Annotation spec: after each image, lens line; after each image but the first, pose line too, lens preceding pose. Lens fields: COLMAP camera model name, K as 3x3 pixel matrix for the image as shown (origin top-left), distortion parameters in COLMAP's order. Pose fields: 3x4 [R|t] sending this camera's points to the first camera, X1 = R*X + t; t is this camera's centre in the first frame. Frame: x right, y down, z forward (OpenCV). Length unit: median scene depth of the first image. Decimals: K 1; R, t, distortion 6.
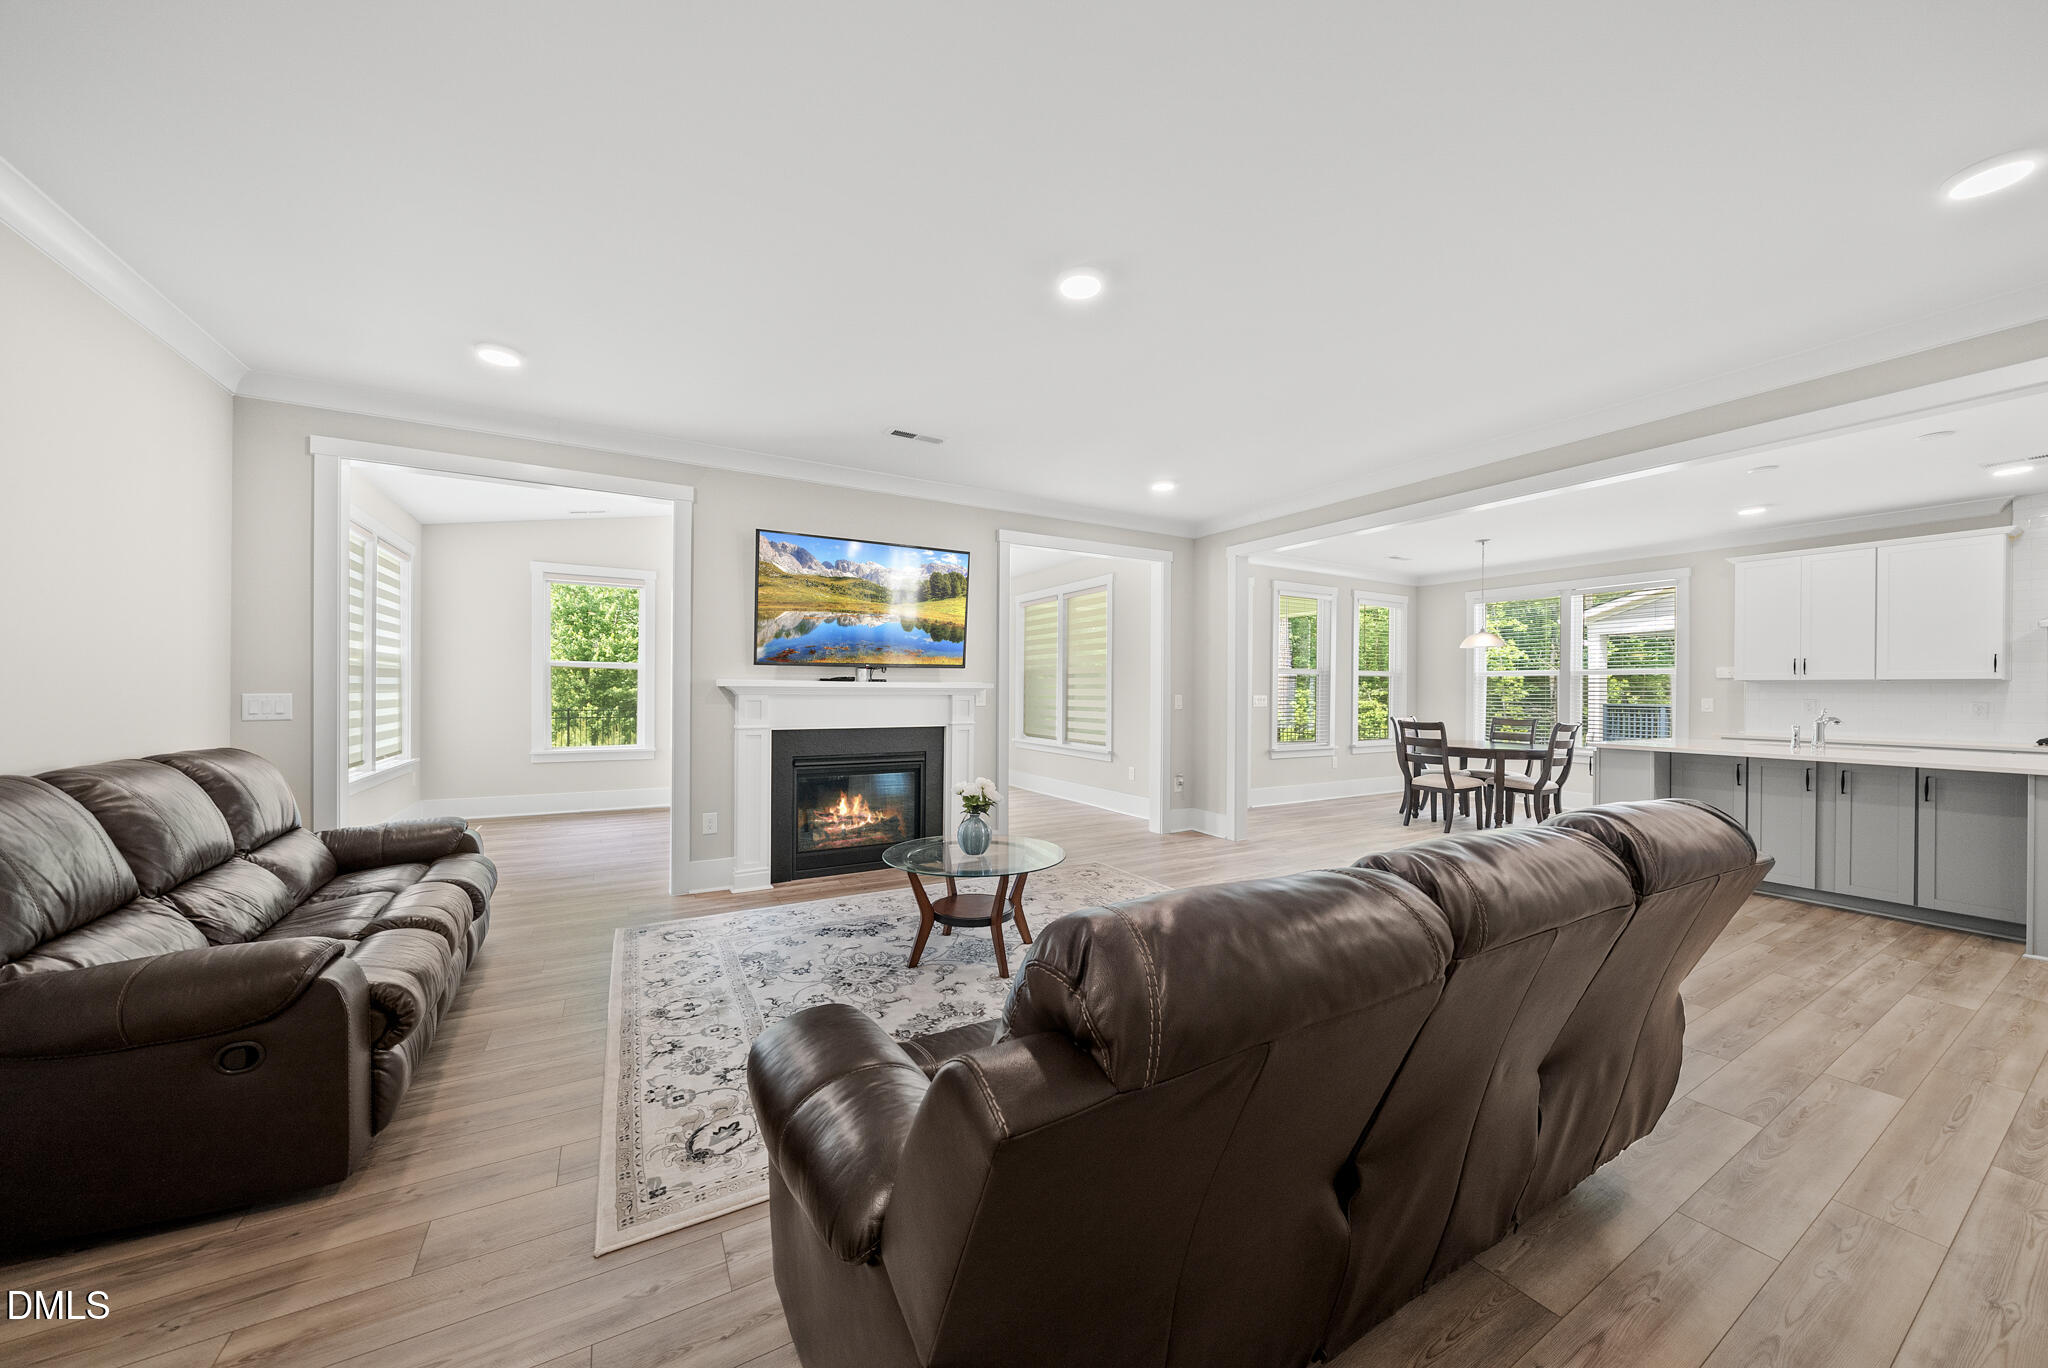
lens RADIAL K [[700.9, 0, 1040.5], [0, 700.9, 694.7], [0, 0, 1]] dist [-0.011729, 0.000864]
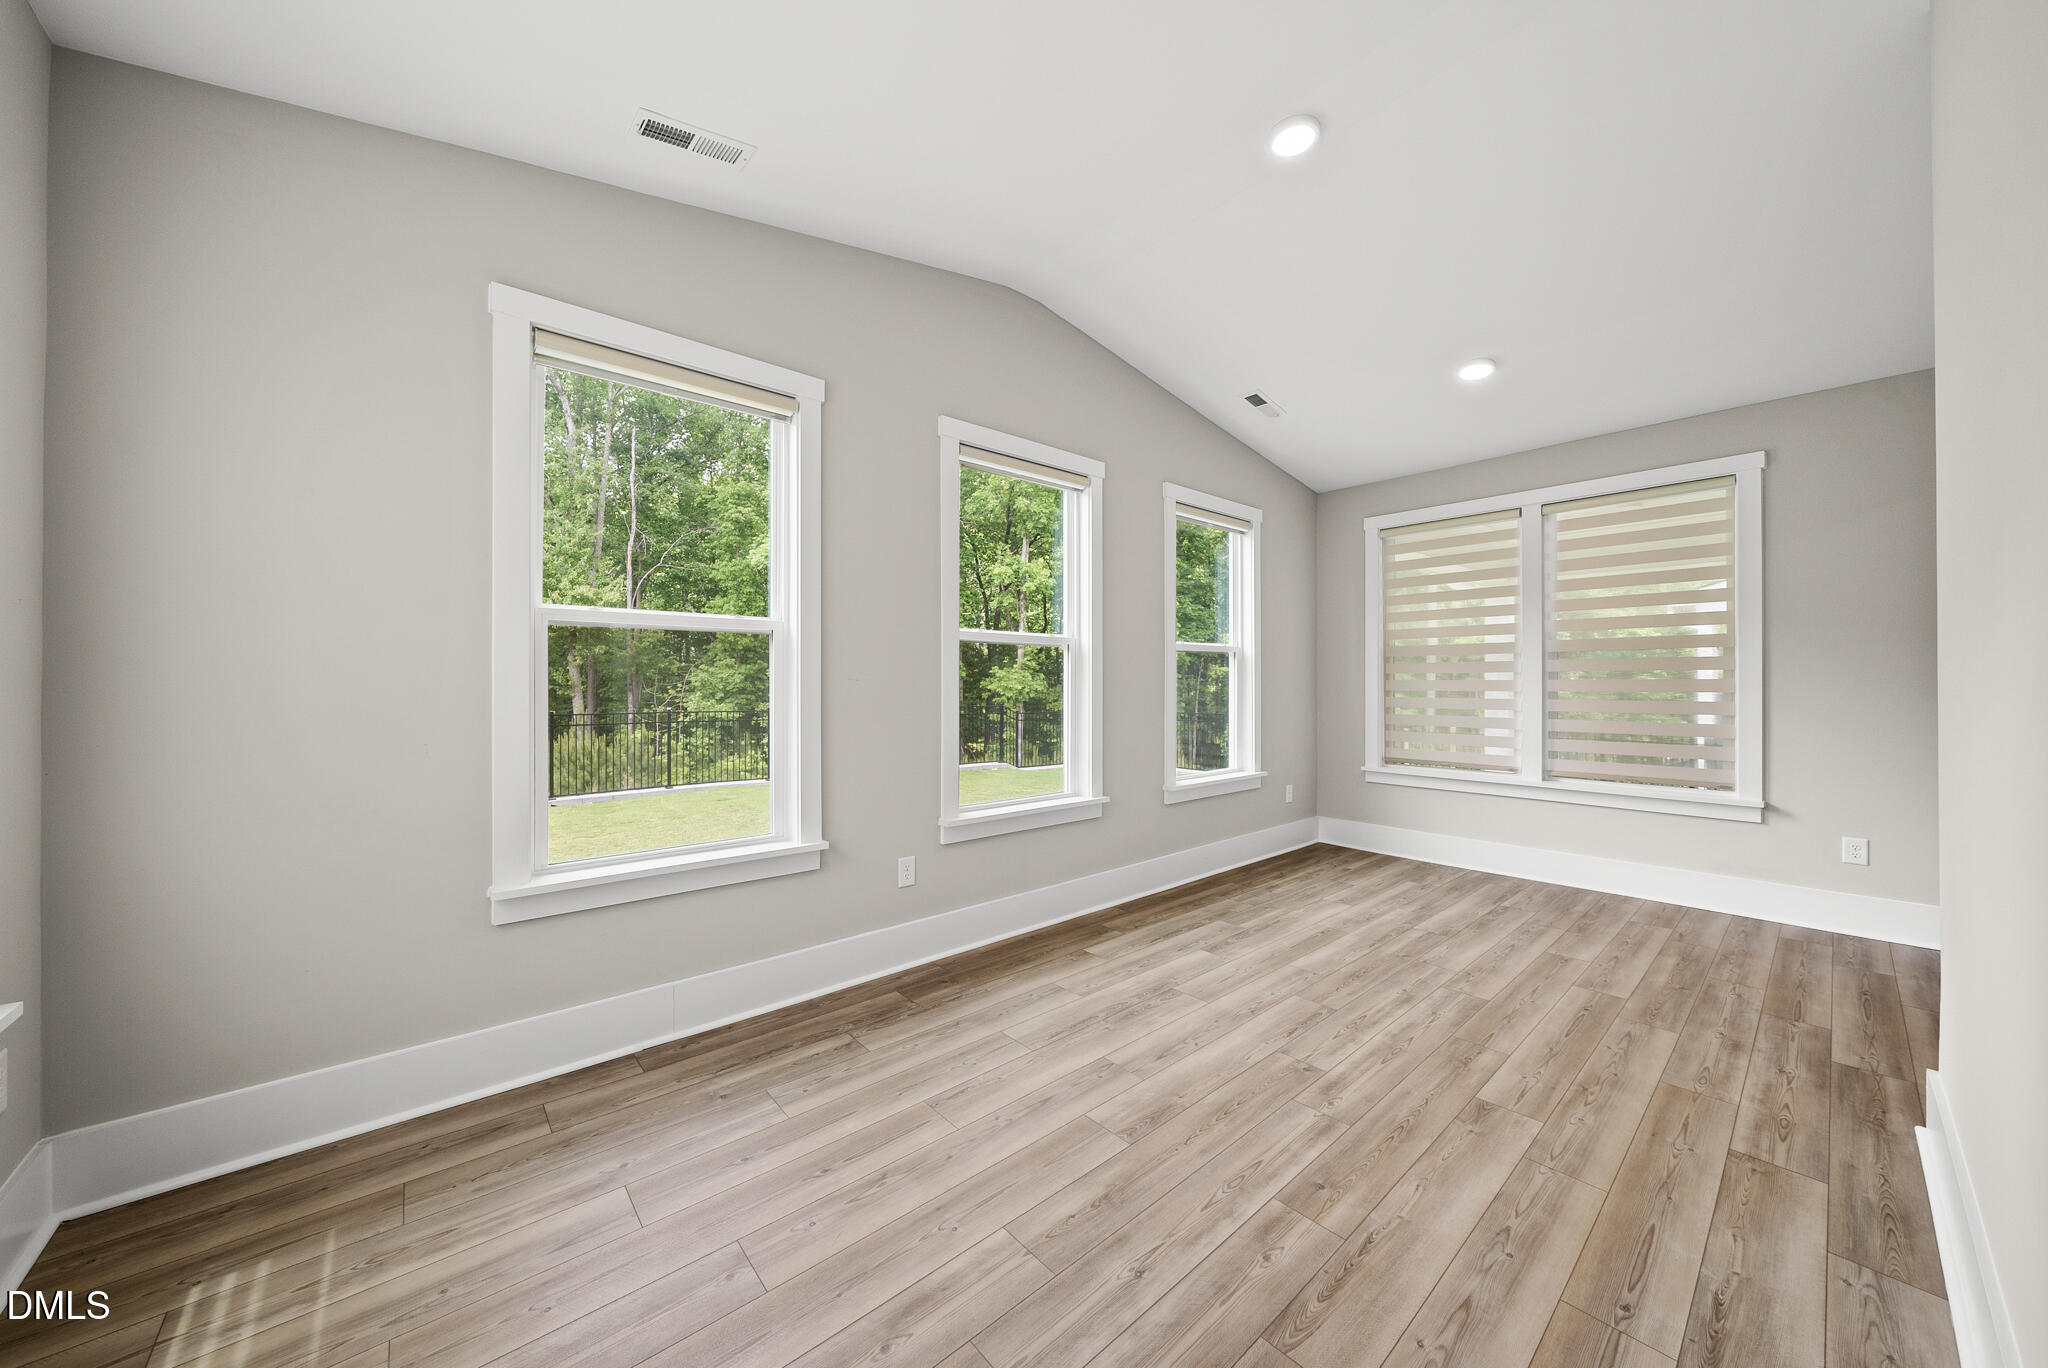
lens RADIAL K [[700.9, 0, 1009.7], [0, 700.9, 671.8], [0, 0, 1]] dist [-0.011729, 0.000864]
pose [[0.985412, 0.000010, 0.170184, -0.420163], [0.004206, 0.999693, -0.024413, -0.002761], [-0.170132, 0.024773, 0.985110, 0.492092]]
